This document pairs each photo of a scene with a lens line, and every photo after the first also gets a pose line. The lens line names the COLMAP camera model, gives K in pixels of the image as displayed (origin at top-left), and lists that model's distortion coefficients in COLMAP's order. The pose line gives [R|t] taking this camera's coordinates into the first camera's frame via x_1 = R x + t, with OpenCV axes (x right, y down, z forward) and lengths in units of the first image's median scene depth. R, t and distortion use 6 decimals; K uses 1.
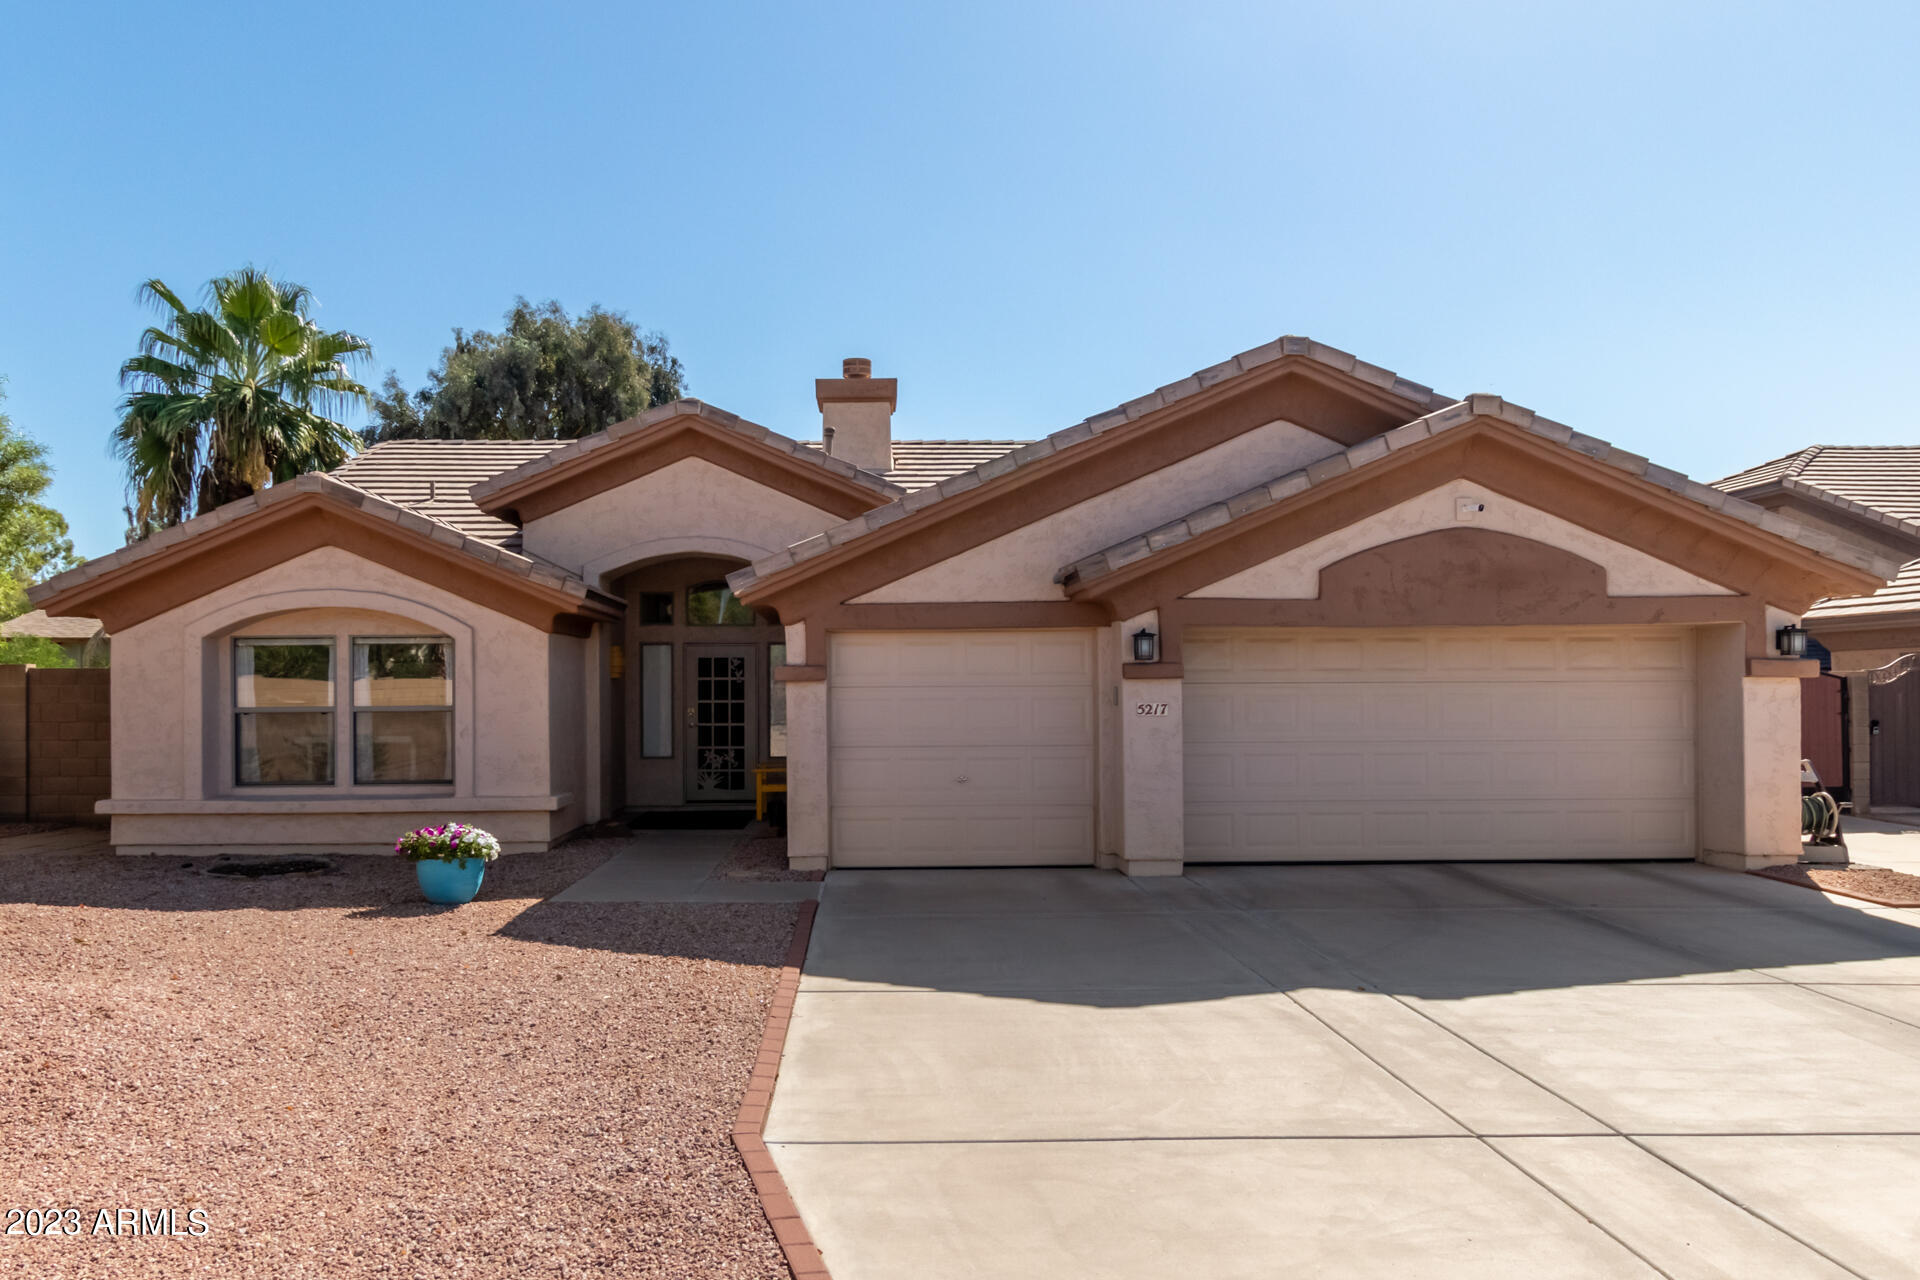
lens RADIAL K [[1314.9, 0, 958.7], [0, 1314.9, 657.9], [0, 0, 1]] dist [-0.000909, 0.015292]
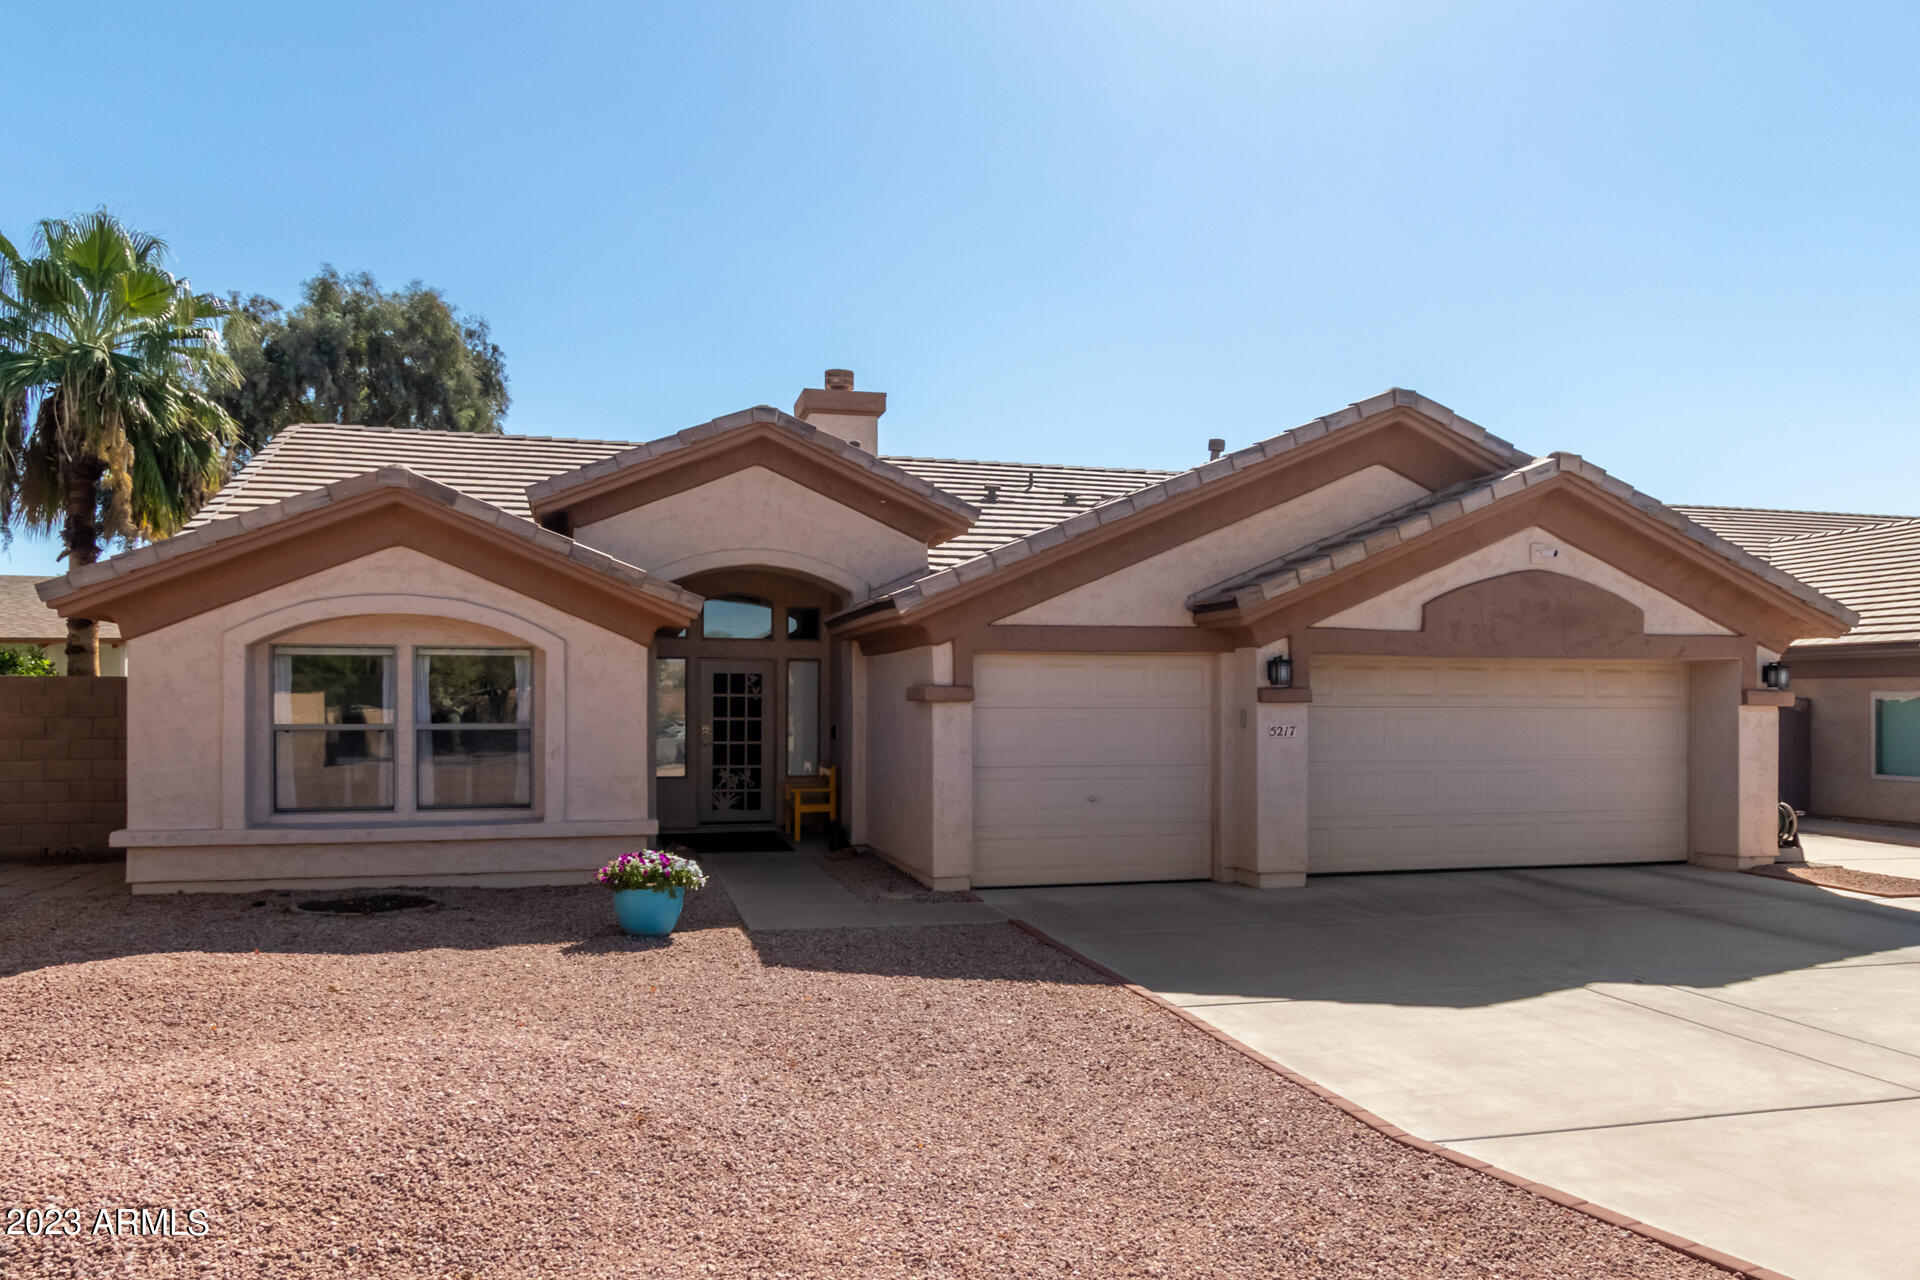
lens RADIAL K [[1314.9, 0, 1037.9], [0, 1314.9, 679.9], [0, 0, 1]] dist [-0.000909, 0.015292]
pose [[0.969157, 0.013368, 0.246080, -0.299434], [-0.014772, 0.999883, 0.003863, -0.003502], [-0.245999, -0.007379, 0.969242, 0.016819]]
